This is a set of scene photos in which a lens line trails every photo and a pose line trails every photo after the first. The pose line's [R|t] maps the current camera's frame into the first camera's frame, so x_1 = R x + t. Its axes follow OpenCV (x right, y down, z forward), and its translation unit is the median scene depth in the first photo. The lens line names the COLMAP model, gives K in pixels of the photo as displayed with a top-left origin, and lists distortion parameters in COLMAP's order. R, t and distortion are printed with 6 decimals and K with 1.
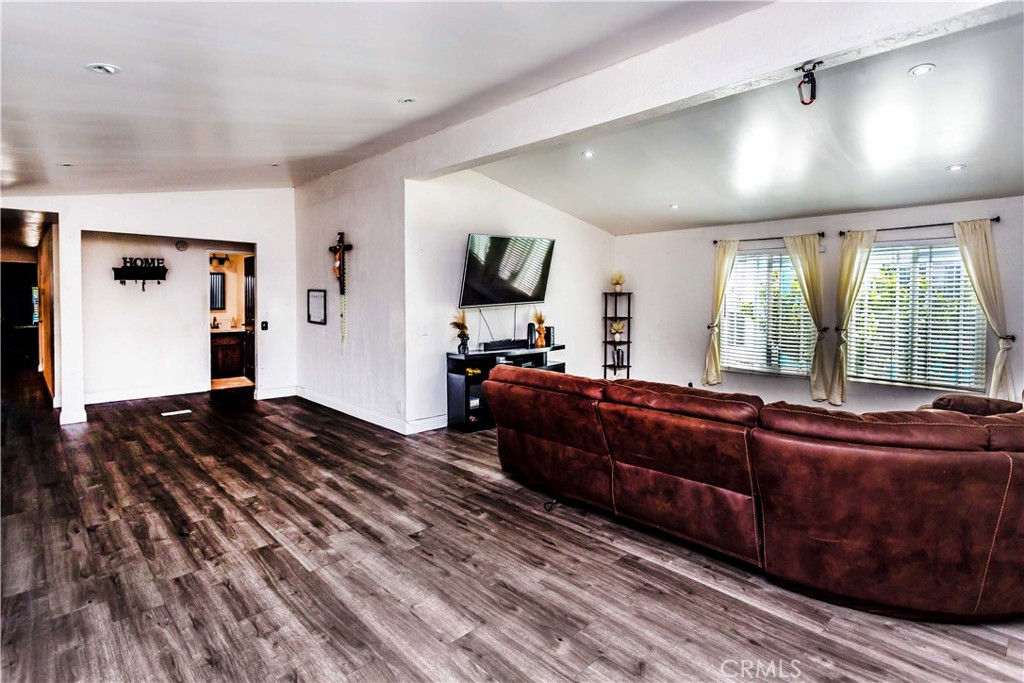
lens RADIAL K [[517.8, 0, 514.5], [0, 517.8, 309.3], [0, 0, 1]] dist [0.002573, 0.001528]
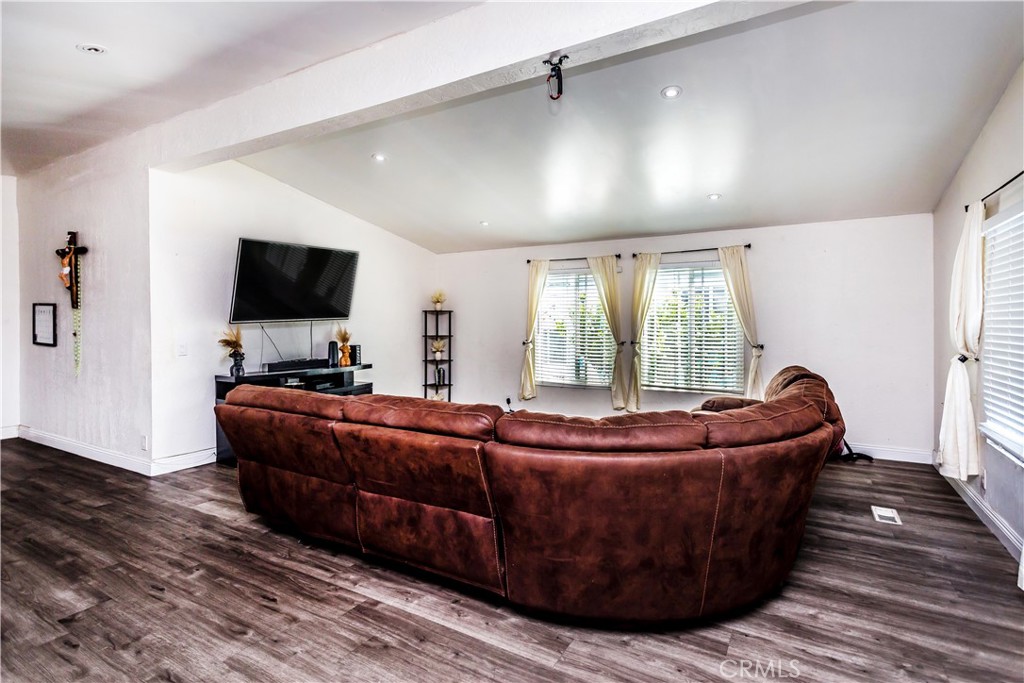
lens RADIAL K [[501.1, 0, 504.1], [0, 501.1, 322.7], [0, 0, 1]] dist [0.002745, 0.001124]
pose [[0.964288, -0.006837, 0.264769, 0.188435], [0.012326, 0.999742, -0.019076, 0.030311], [-0.264570, 0.021659, 0.964123, 0.115043]]
